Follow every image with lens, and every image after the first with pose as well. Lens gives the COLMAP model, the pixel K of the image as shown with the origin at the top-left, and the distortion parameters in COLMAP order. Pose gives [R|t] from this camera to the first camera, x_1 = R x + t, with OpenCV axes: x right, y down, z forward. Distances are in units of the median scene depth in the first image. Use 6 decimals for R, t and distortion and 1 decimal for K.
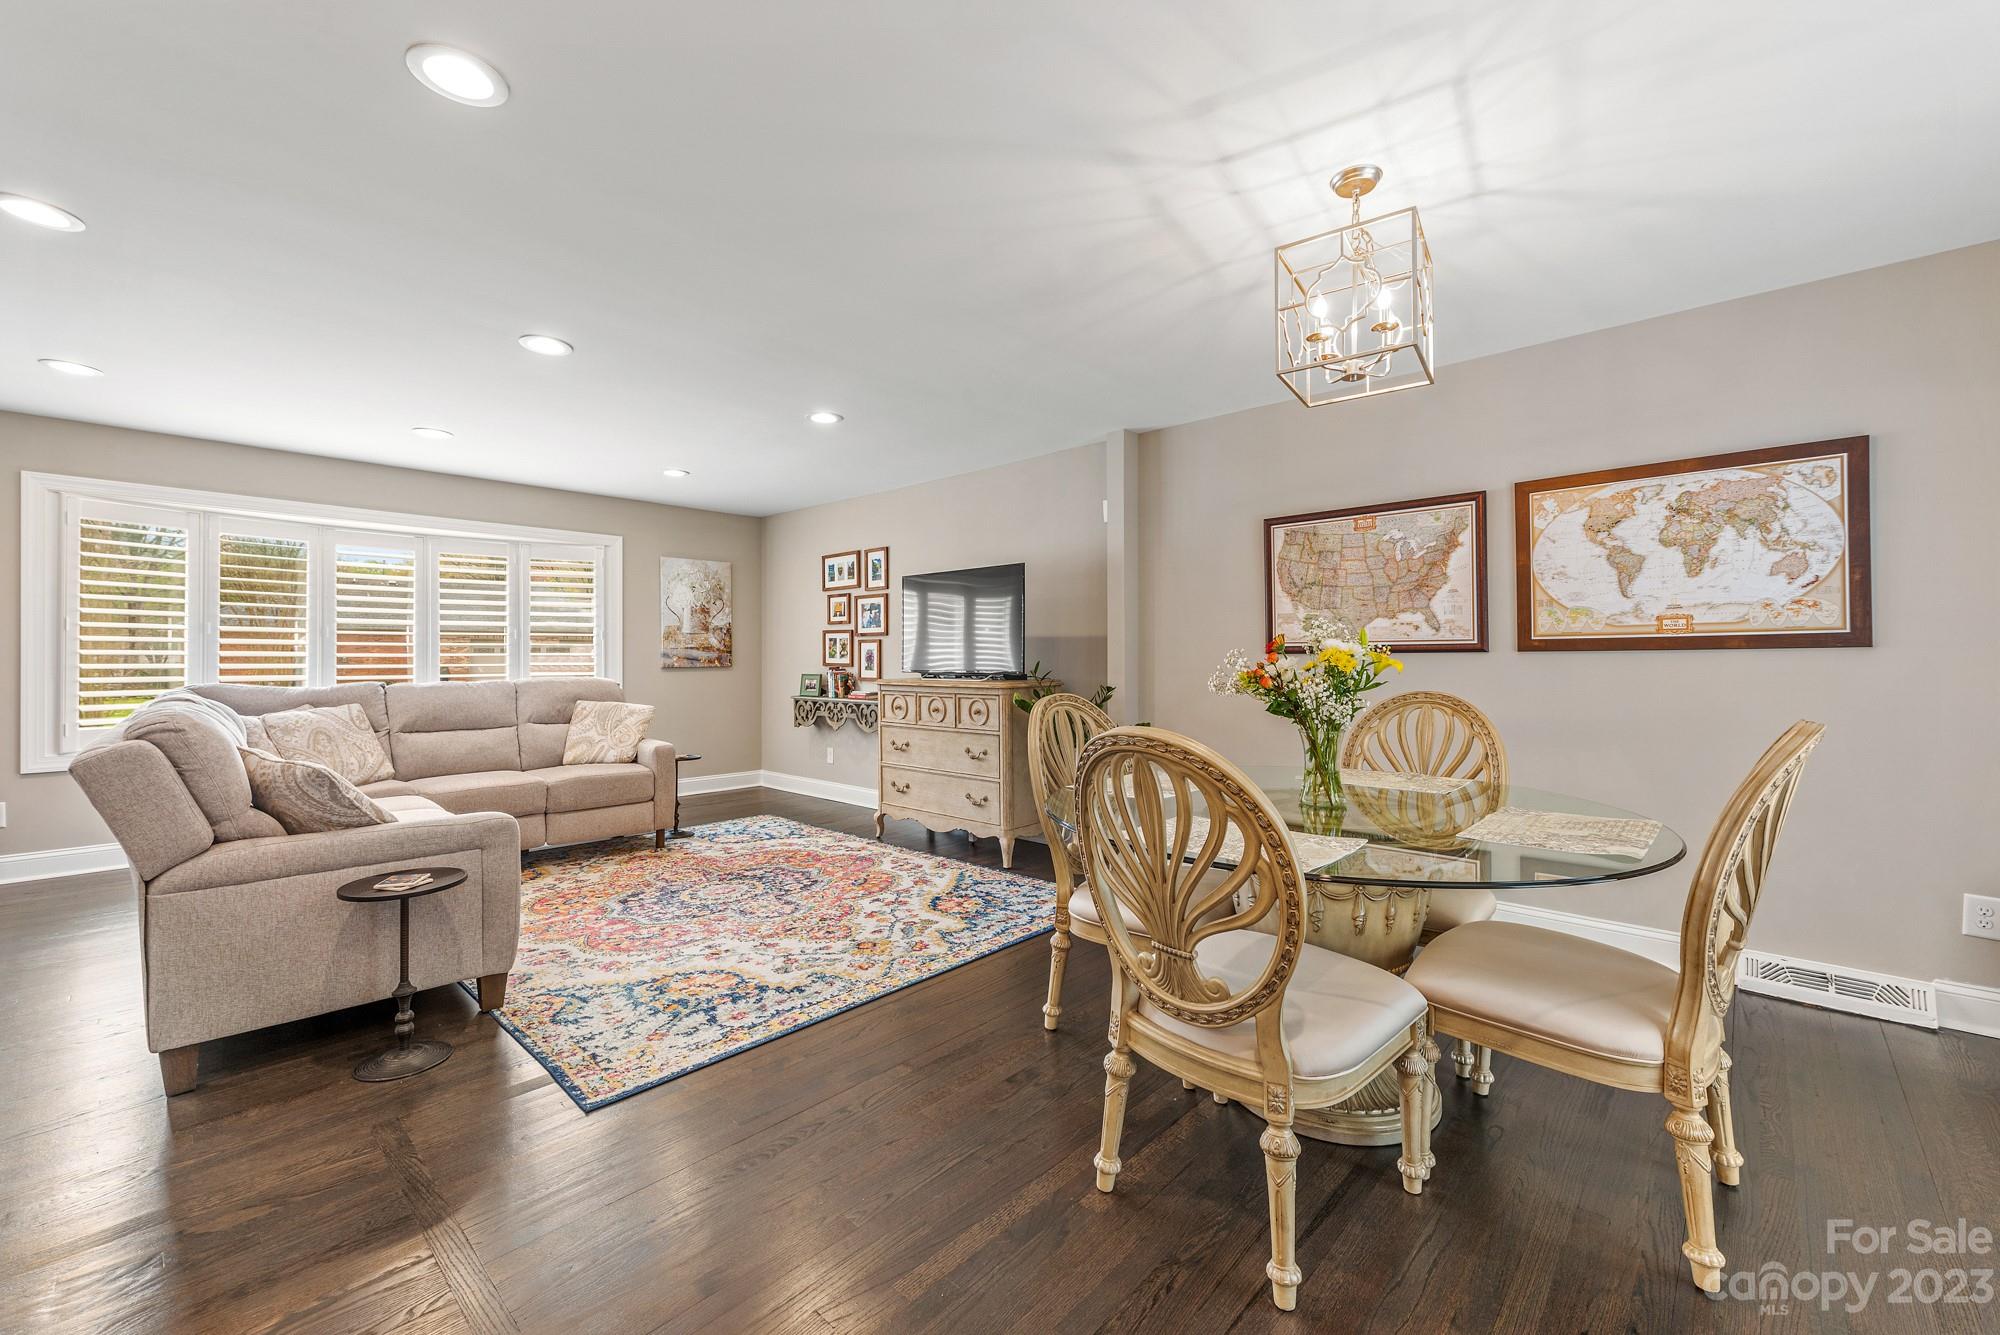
lens RADIAL K [[806.2, 0, 1008.6], [0, 806.2, 651.3], [0, 0, 1]] dist [0.004537, -0.001925]
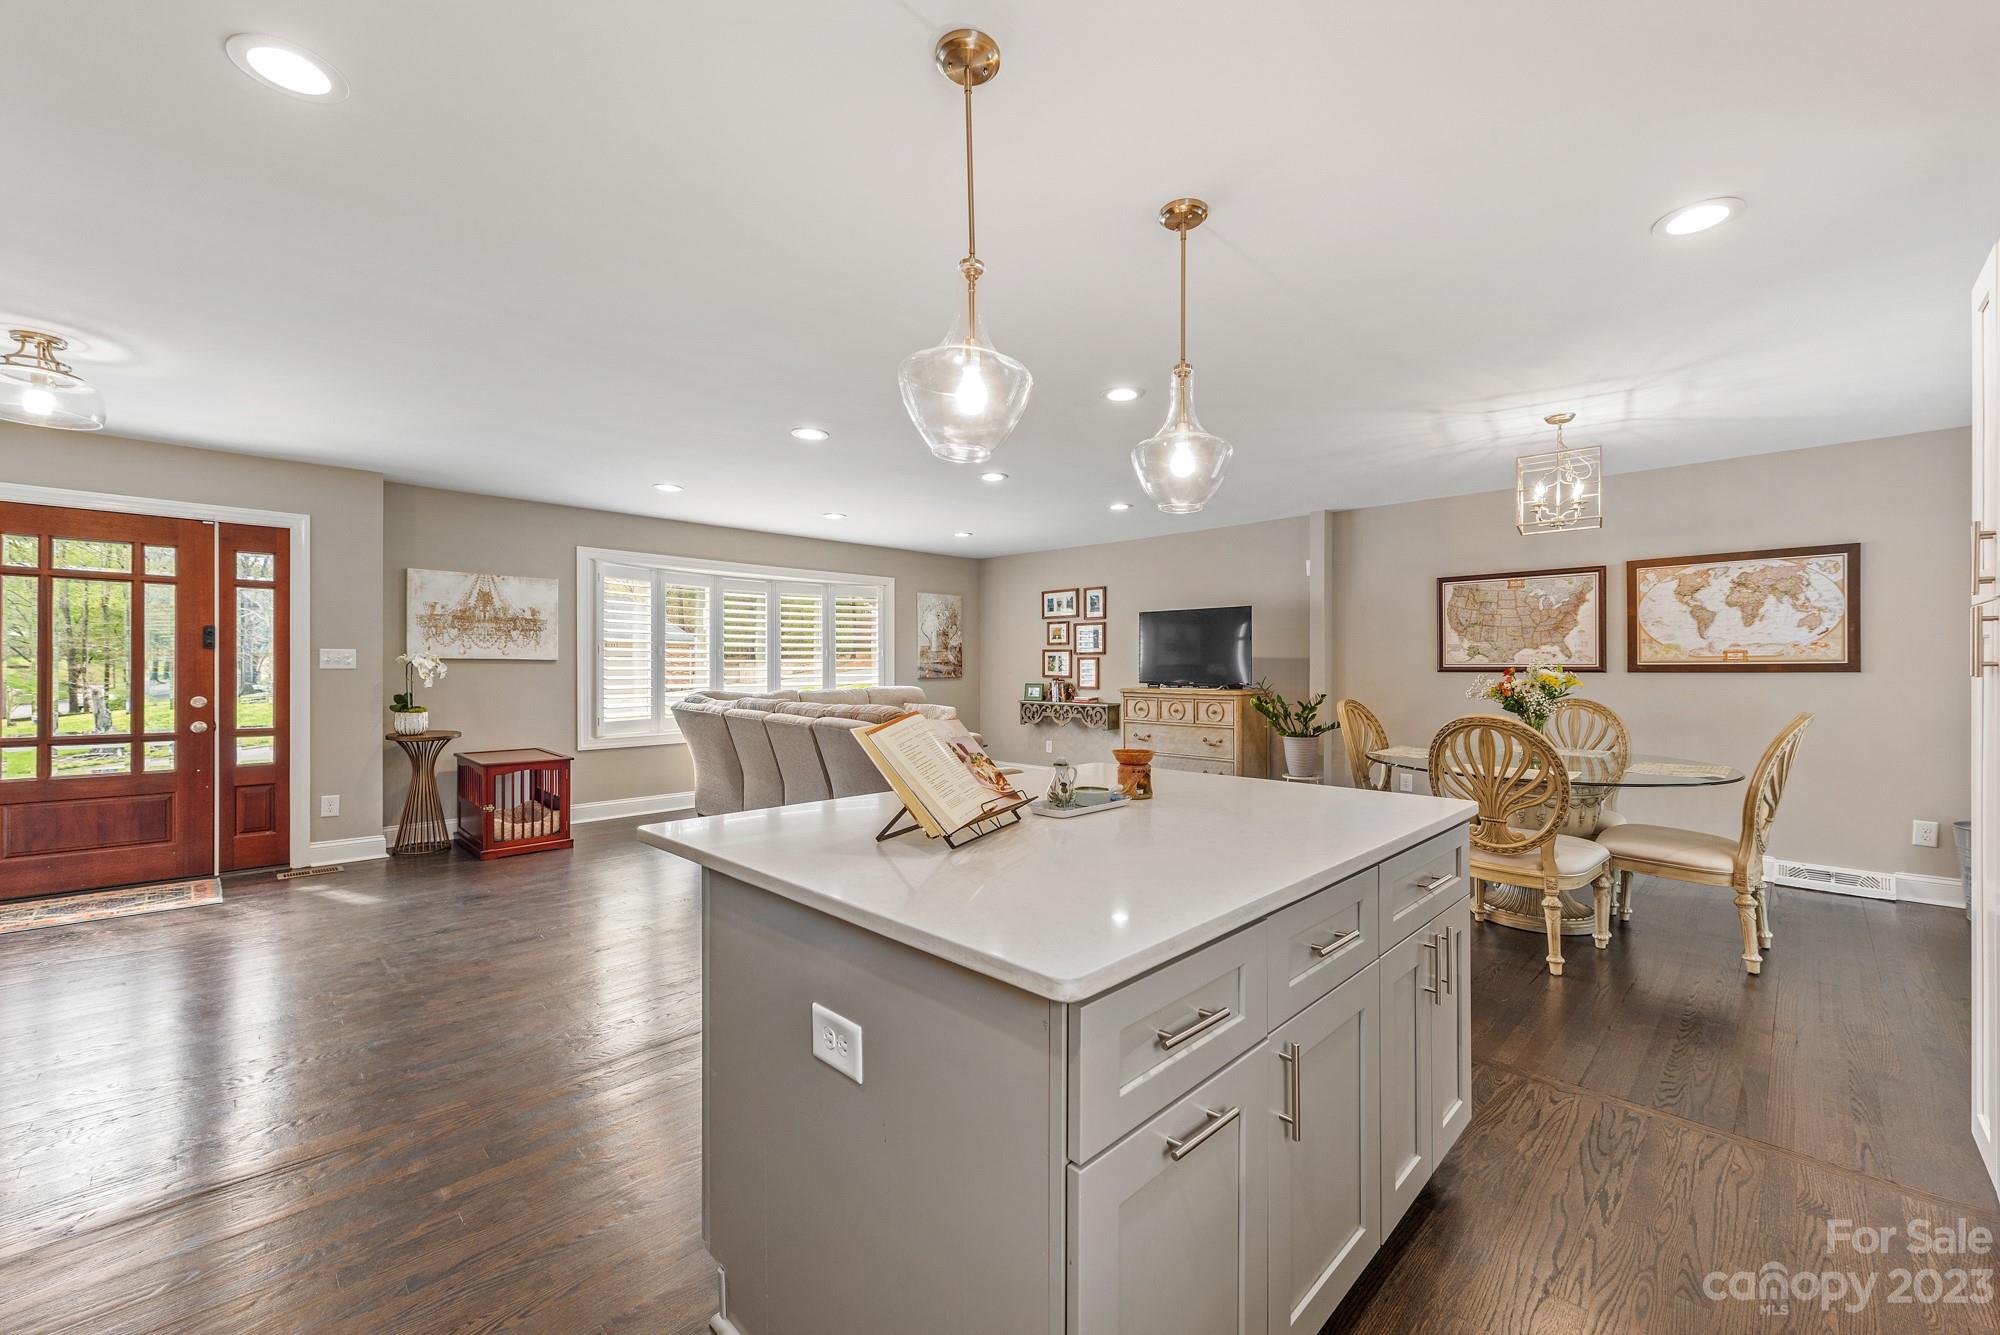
lens RADIAL K [[806.2, 0, 1002.2], [0, 806.2, 665.9], [0, 0, 1]] dist [0.004537, -0.001925]
pose [[0.999268, 0.002574, -0.038162, -0.494197], [-0.002216, 0.999953, 0.009415, -0.024082], [0.038184, -0.009323, 0.999227, -0.571286]]
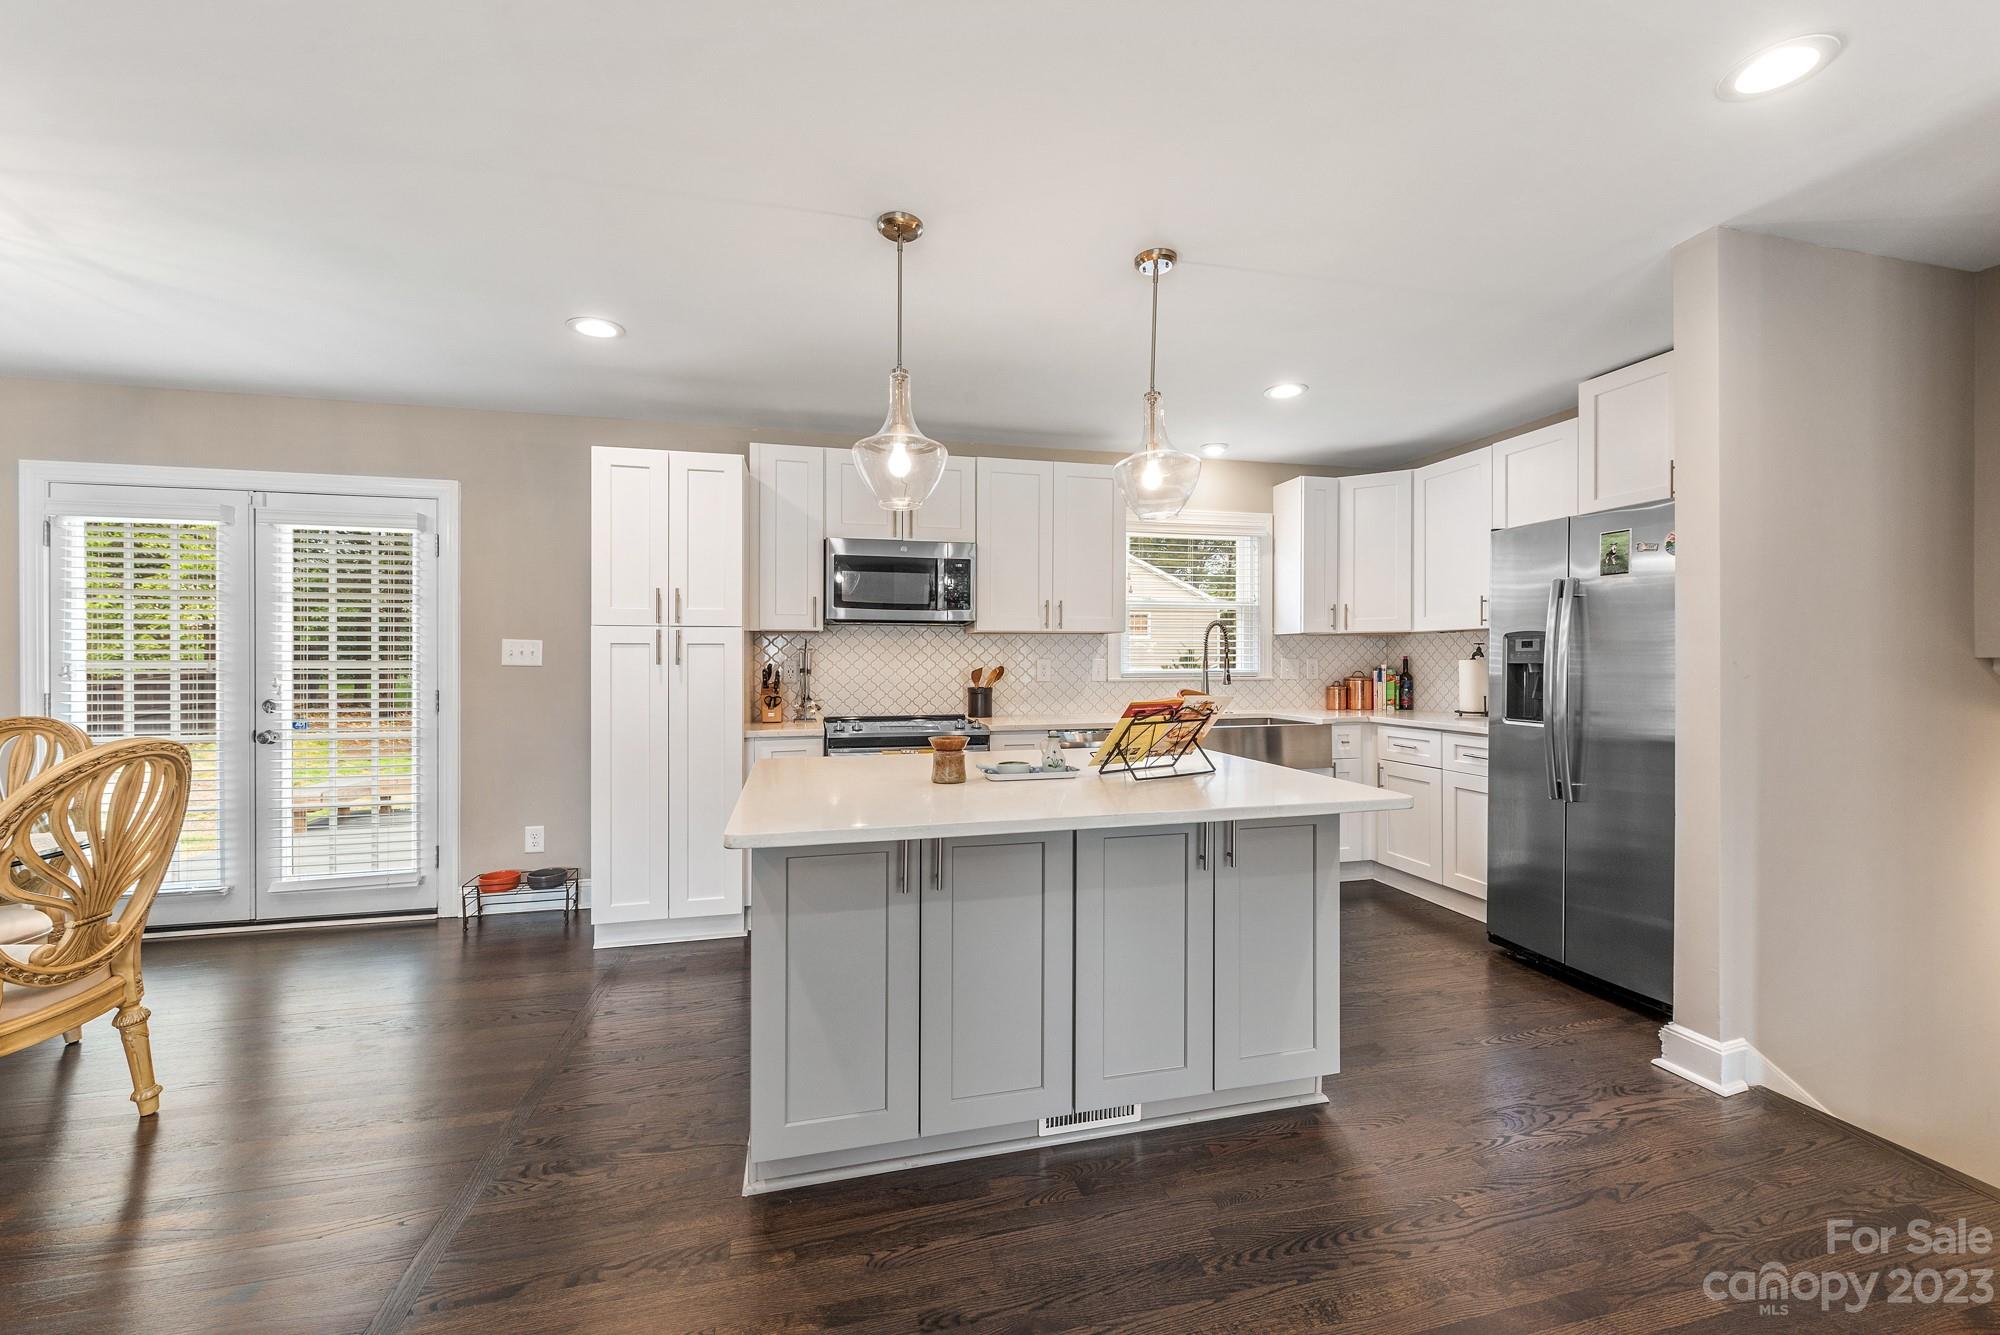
lens RADIAL K [[806.2, 0, 1011.5], [0, 806.2, 664.2], [0, 0, 1]] dist [0.004537, -0.001925]
pose [[-0.839314, 0.001516, 0.543644, -0.820415], [-0.002106, 0.999980, -0.006040, -0.009386], [-0.543642, -0.006215, -0.839294, 0.624411]]
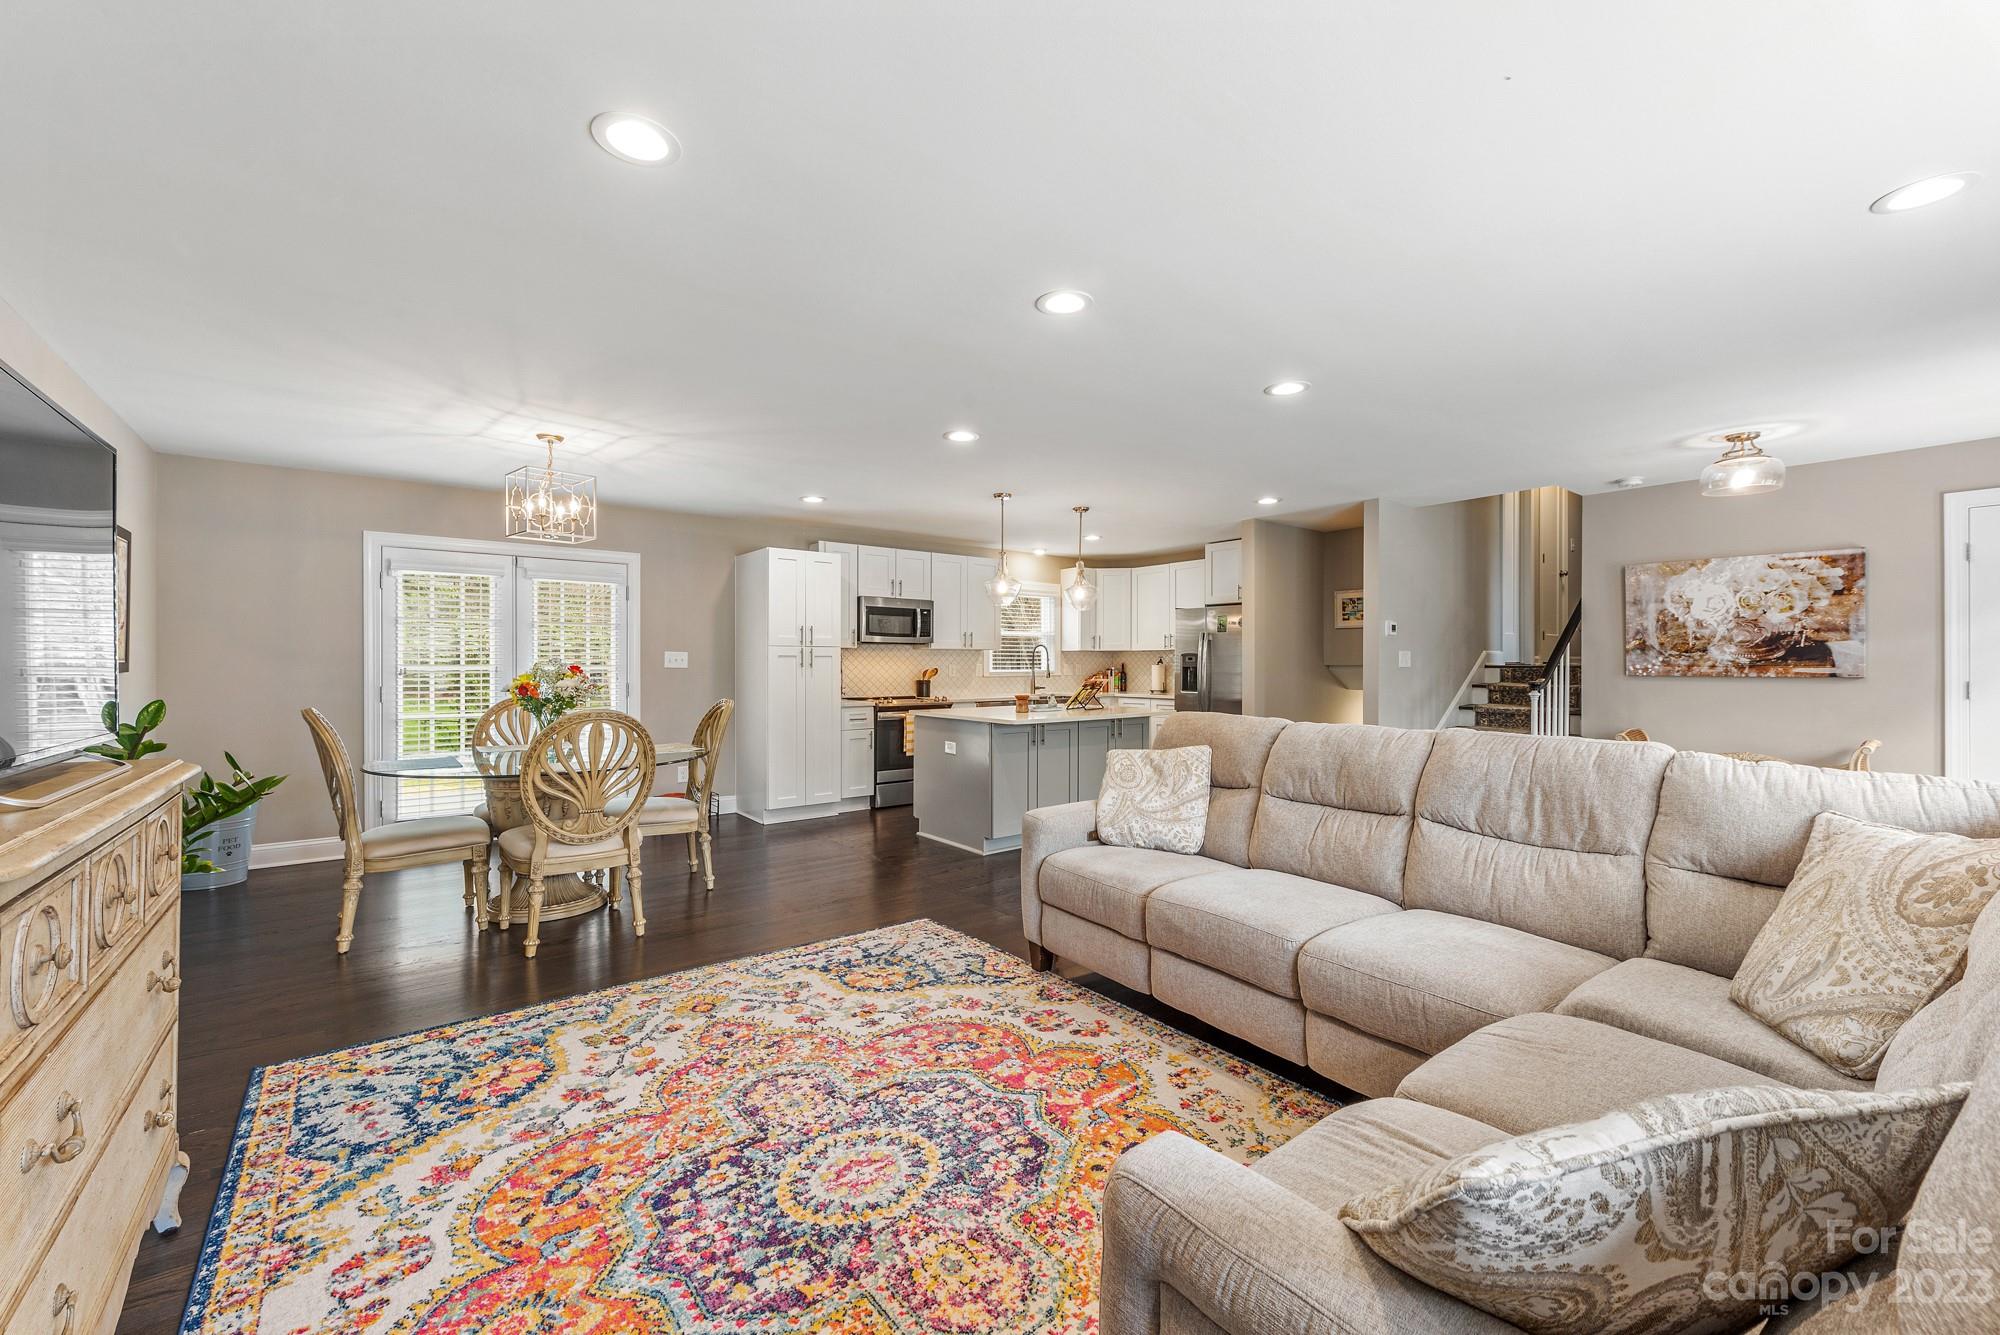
lens RADIAL K [[806.2, 0, 1017.6], [0, 806.2, 662.7], [0, 0, 1]] dist [0.004537, -0.001925]
pose [[-0.990354, 0.001840, 0.138546, -0.641260], [0.000370, 0.999943, -0.010635, -0.005255], [-0.138558, -0.010481, -0.990299, 1.831345]]
